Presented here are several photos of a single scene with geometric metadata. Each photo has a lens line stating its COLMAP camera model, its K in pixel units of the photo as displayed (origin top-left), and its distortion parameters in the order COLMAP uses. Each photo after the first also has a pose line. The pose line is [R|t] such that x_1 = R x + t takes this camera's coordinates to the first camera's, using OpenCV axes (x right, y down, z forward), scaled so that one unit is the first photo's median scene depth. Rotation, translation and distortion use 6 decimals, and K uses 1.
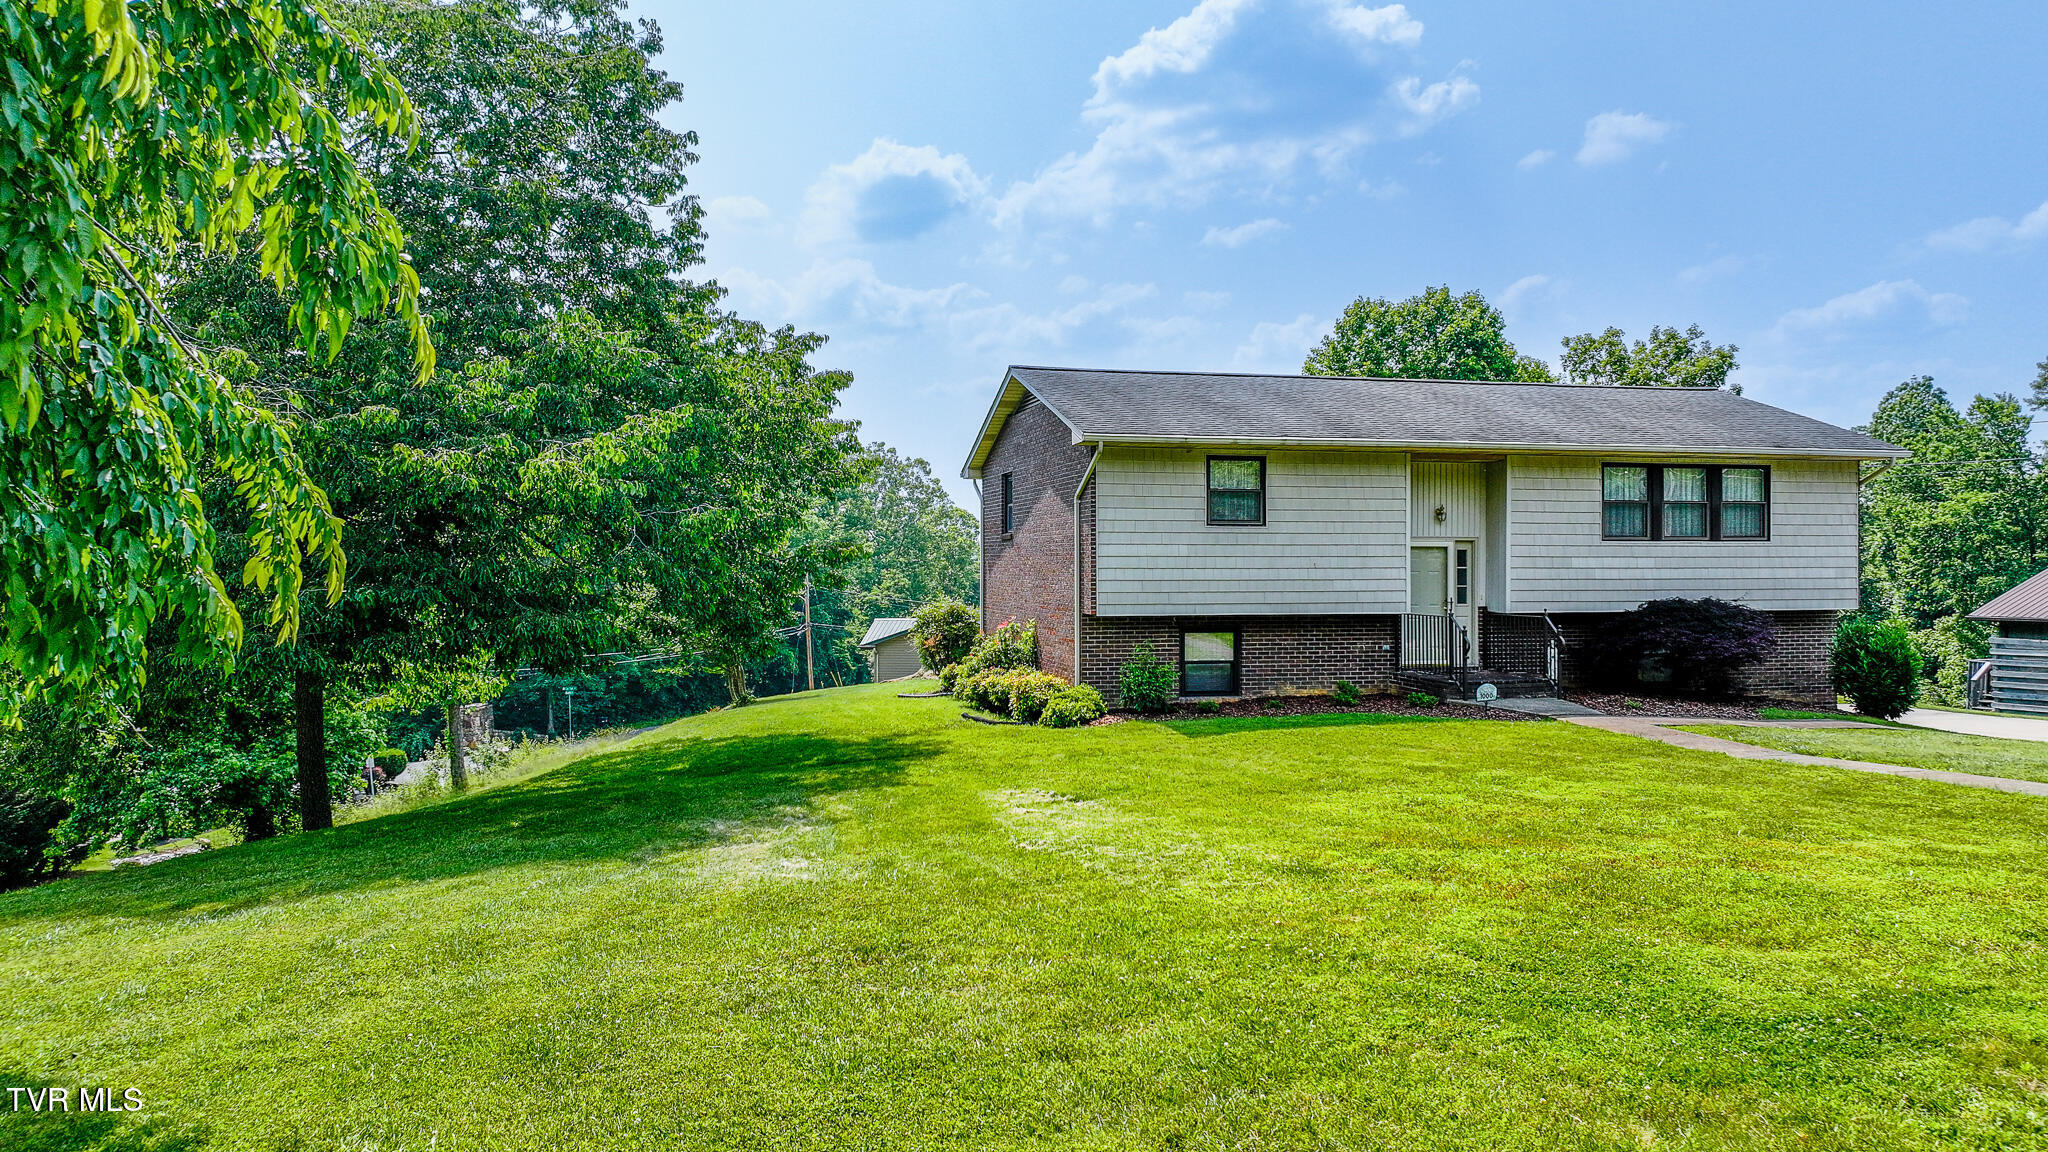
lens RADIAL K [[1424.2, 0, 1024.0], [0, 1424.2, 576.0], [0, 0, 1]] dist [0.003703, -0.058195]
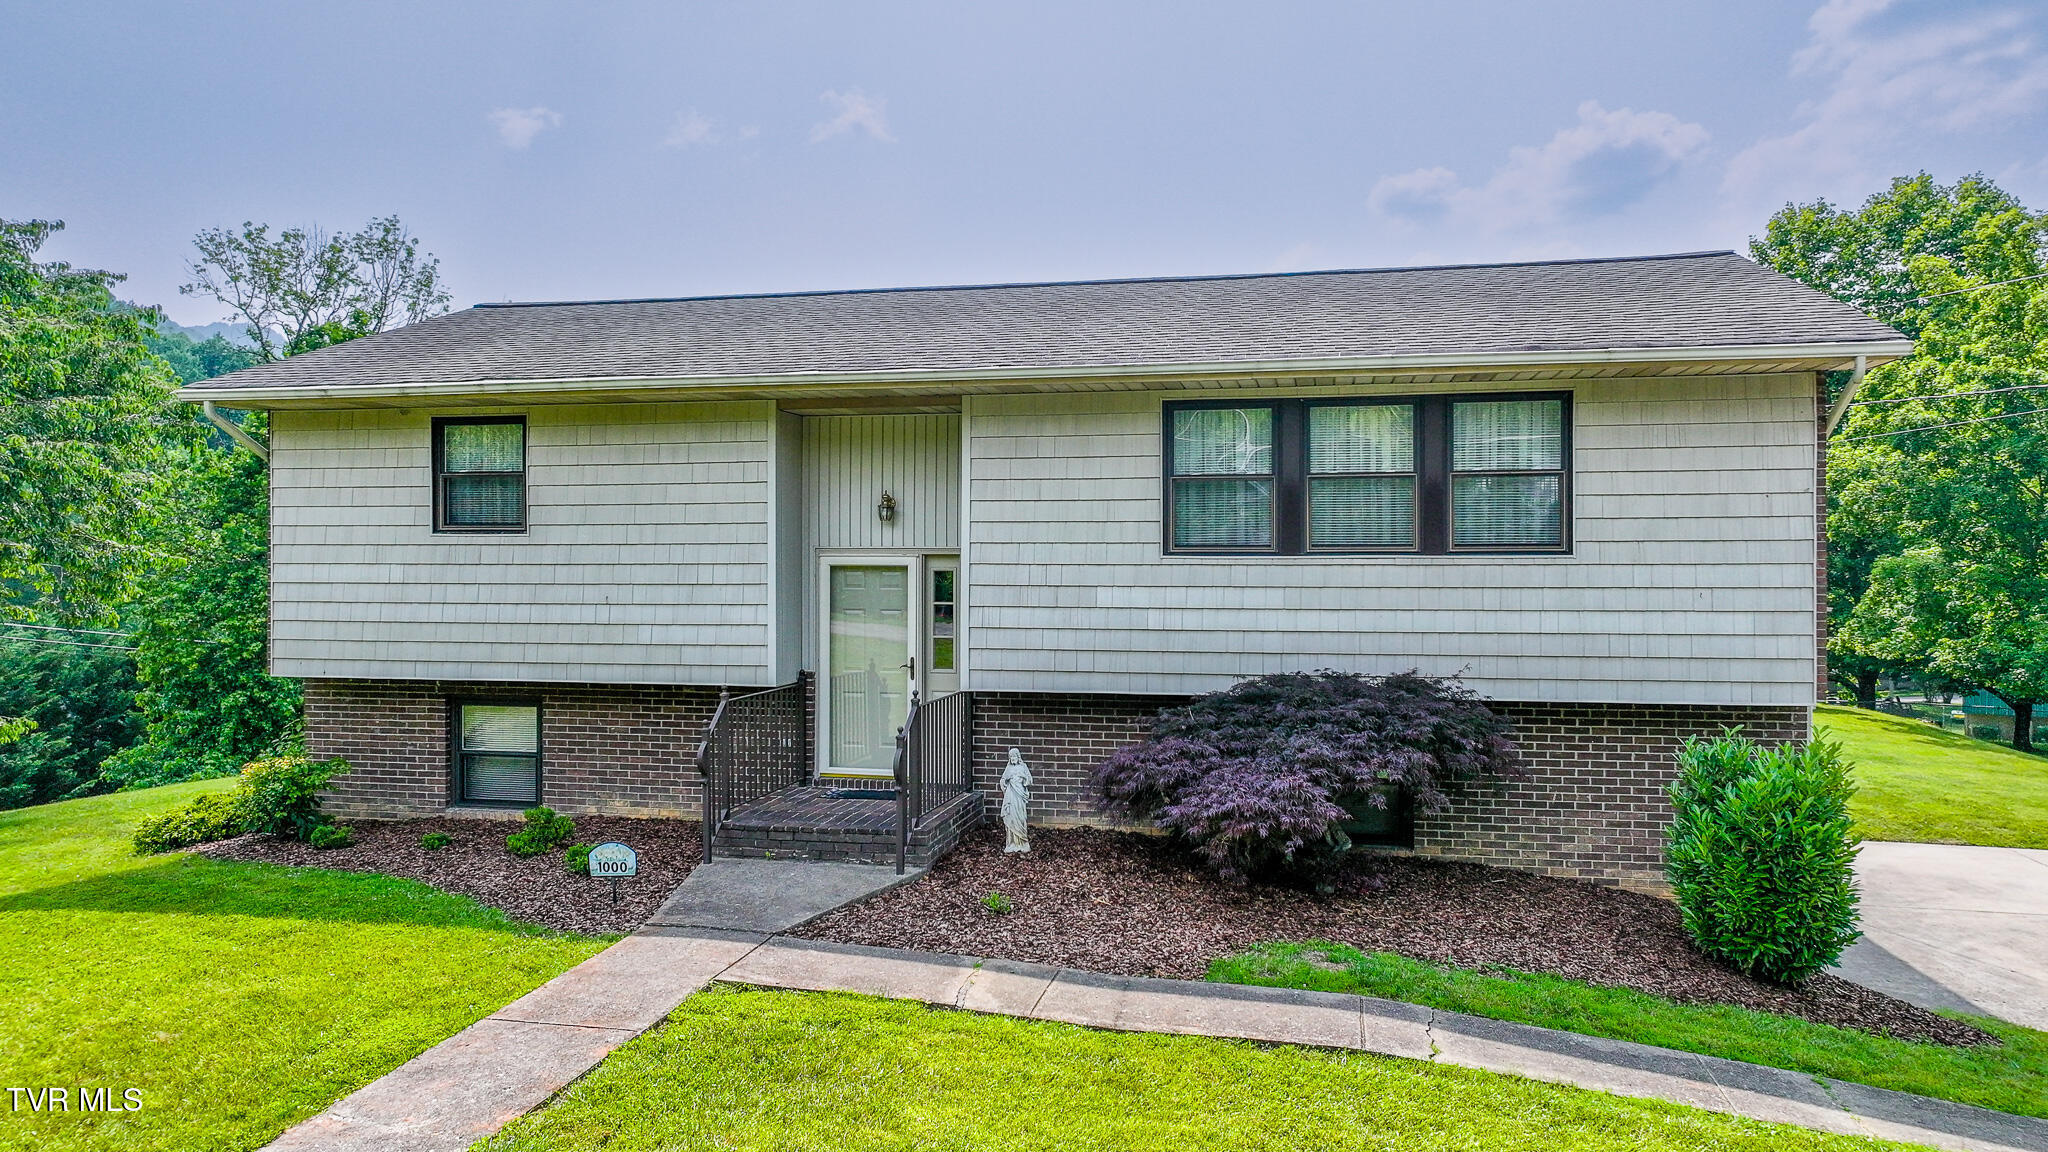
lens RADIAL K [[1458.0, 0, 1024.0], [0, 1458.0, 576.0], [0, 0, 1]] dist [-0.001959, 0.004186]
pose [[0.906949, 0.004440, -0.421217, 0.587022], [-0.004359, 0.999990, 0.001156, -0.017747], [0.421218, 0.000787, 0.906959, 0.510087]]
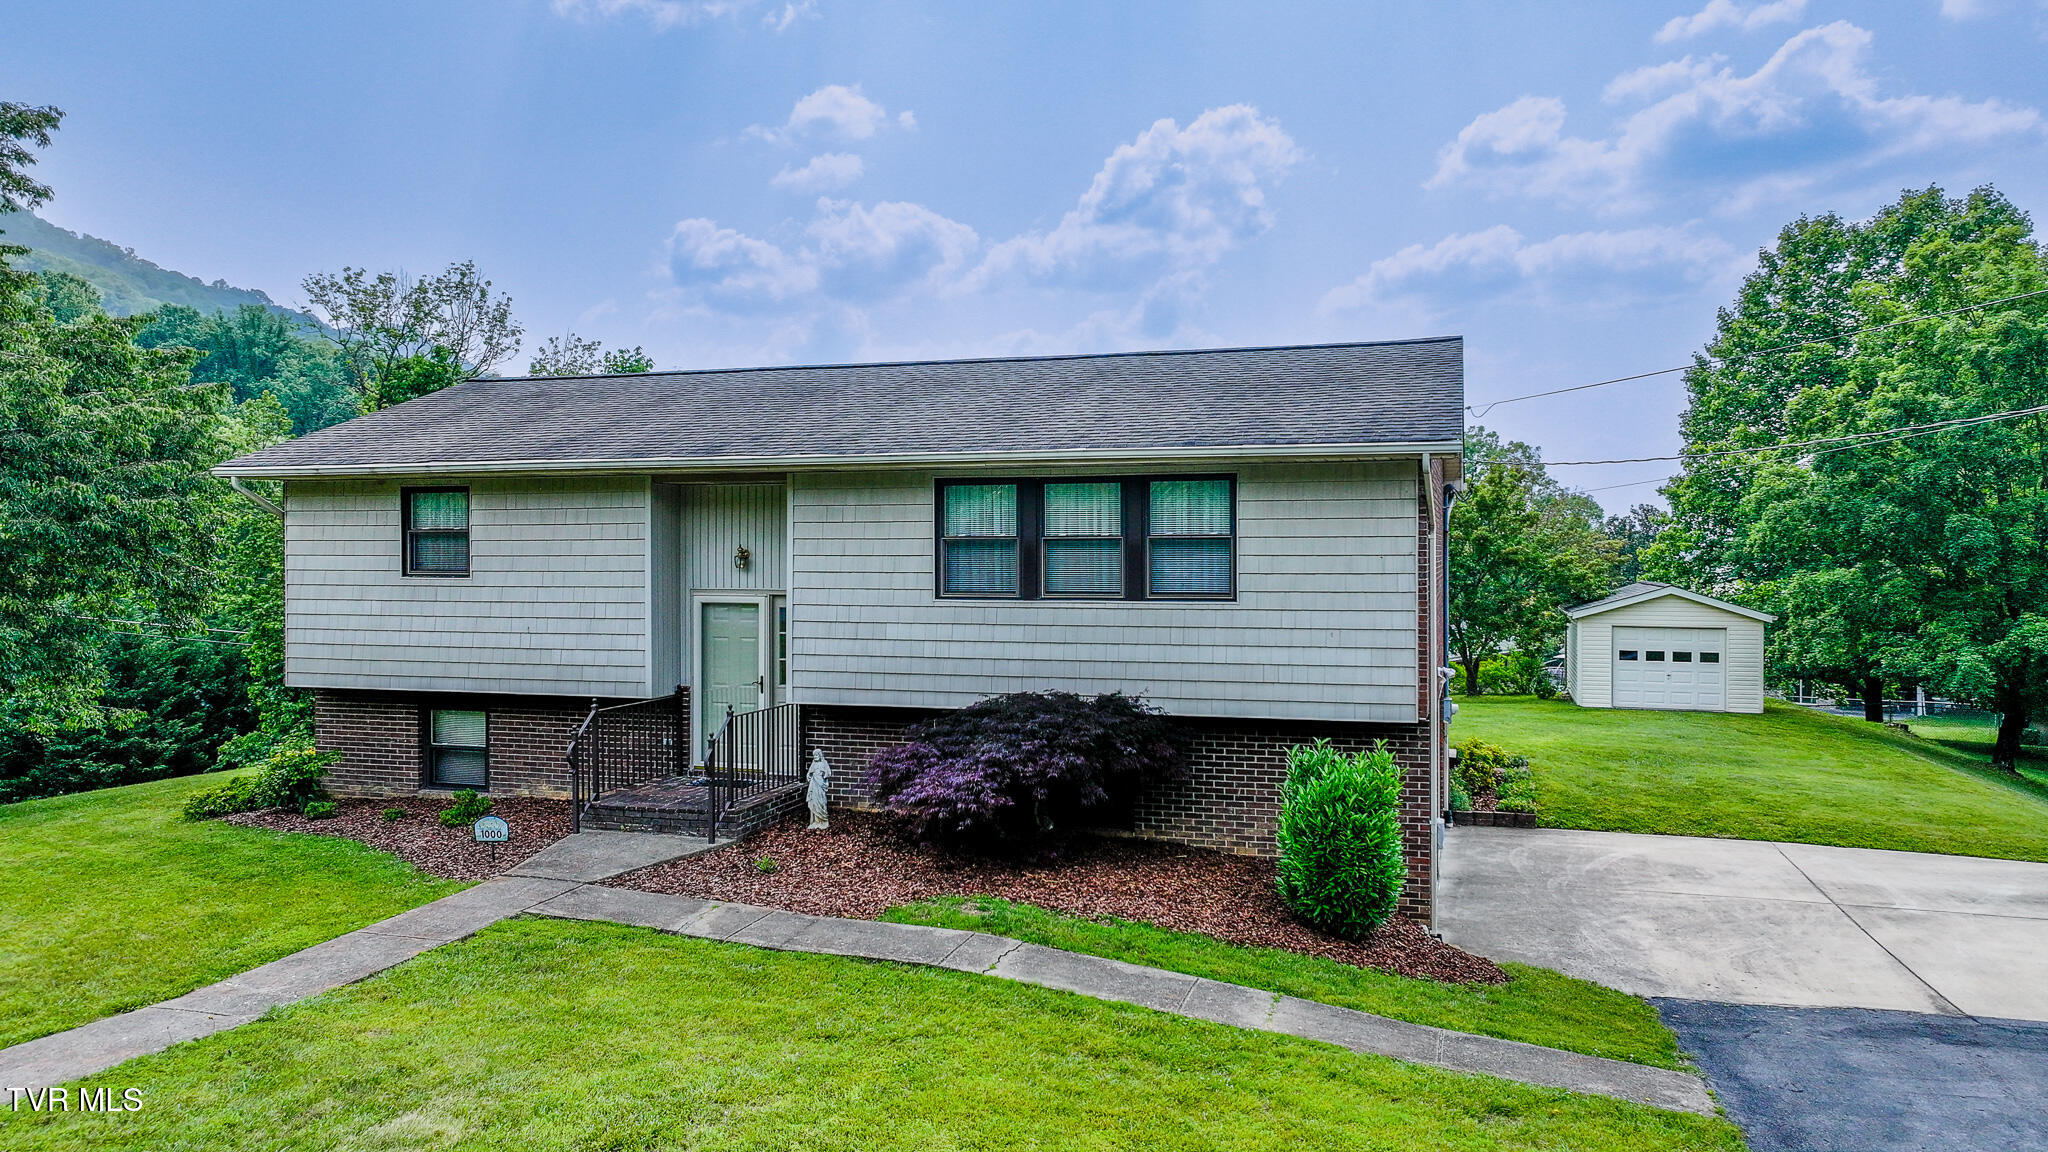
lens RADIAL K [[1458.0, 0, 1024.0], [0, 1458.0, 576.0], [0, 0, 1]] dist [-0.001959, 0.004186]
pose [[0.868917, 0.007778, -0.494897, 0.780513], [-0.004169, 0.999956, 0.008395, -0.041484], [0.494941, -0.005231, 0.868911, 0.443519]]
